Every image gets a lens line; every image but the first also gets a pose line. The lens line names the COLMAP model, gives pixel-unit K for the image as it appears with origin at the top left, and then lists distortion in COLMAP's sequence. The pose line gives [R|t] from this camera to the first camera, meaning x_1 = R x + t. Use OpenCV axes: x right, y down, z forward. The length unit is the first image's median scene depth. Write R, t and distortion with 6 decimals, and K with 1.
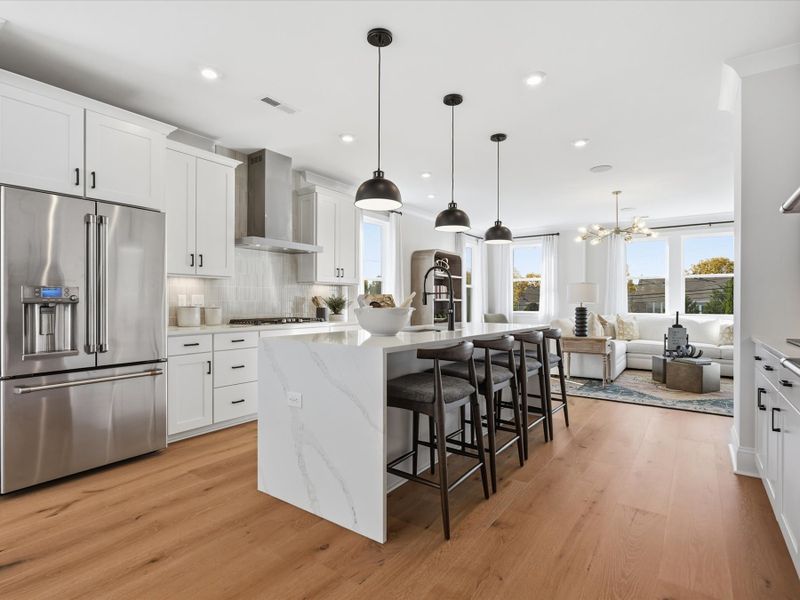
lens RADIAL K [[411.6, 0, 400.0], [0, 411.6, 300.0], [0, 0, 1]] dist [-0.005352, 0.000822]
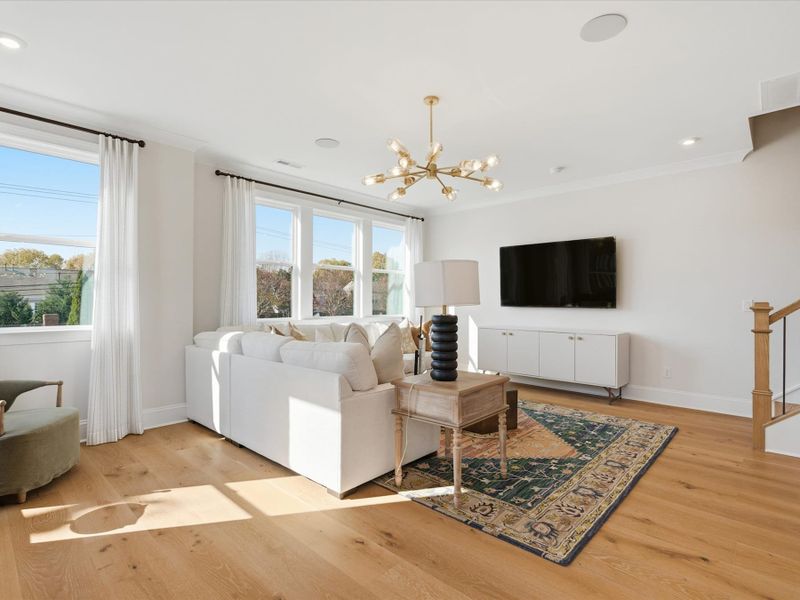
lens RADIAL K [[411.6, 0, 400.0], [0, 411.6, 300.0], [0, 0, 1]] dist [-0.005352, 0.000822]
pose [[0.115799, 0.001947, 0.993271, -0.032742], [-0.009499, 0.999955, -0.000852, 0.002425], [-0.993227, -0.009336, 0.115812, 1.211731]]
